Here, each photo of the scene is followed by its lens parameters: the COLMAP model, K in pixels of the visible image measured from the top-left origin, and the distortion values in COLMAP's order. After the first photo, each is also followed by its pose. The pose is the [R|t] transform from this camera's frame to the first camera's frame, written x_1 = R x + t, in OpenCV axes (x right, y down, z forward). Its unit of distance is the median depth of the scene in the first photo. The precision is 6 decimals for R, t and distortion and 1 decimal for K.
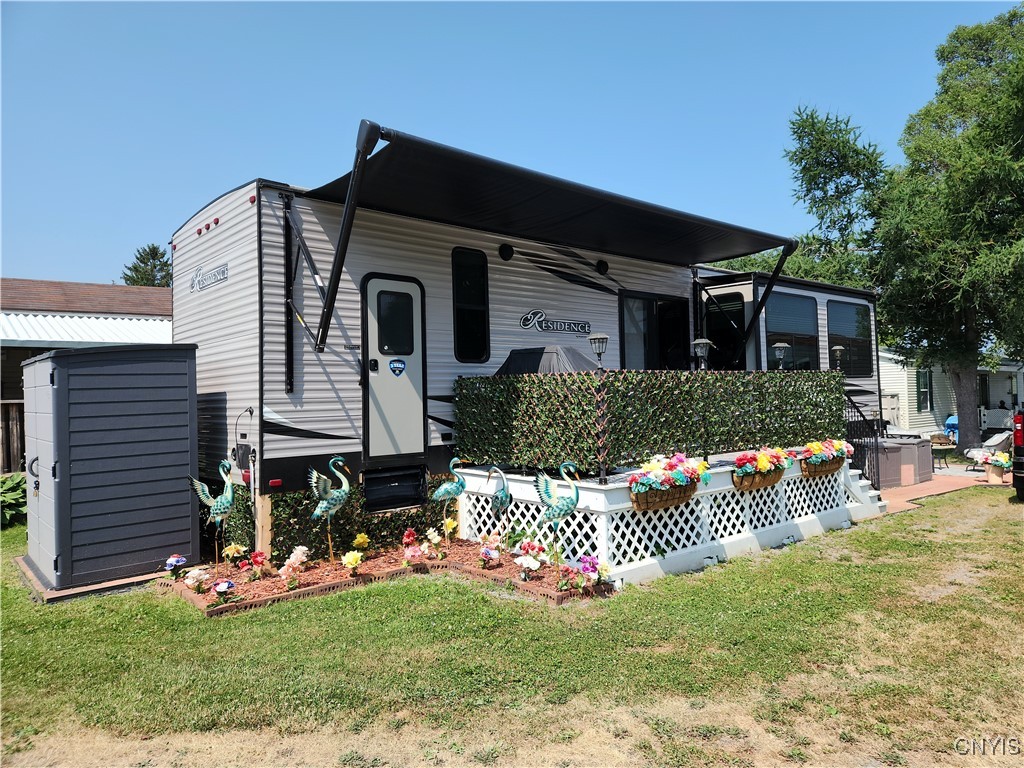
lens RADIAL K [[670.3, 0, 523.4], [0, 670.3, 396.2], [0, 0, 1]] dist [0.075664, -0.068018]
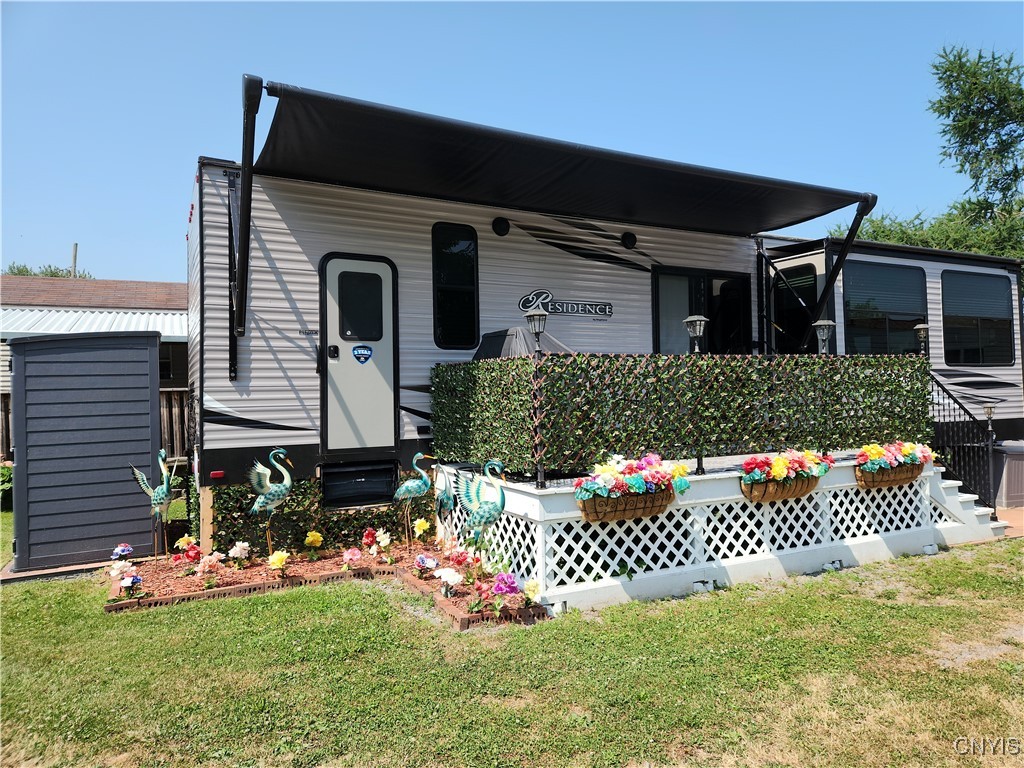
lens RADIAL K [[670.3, 0, 523.4], [0, 670.3, 396.2], [0, 0, 1]] dist [0.075664, -0.068018]
pose [[0.973411, 0.005263, -0.229003, 0.246730], [-0.003783, 0.999969, 0.006903, 0.008128], [0.229033, -0.005853, 0.973401, 0.149375]]
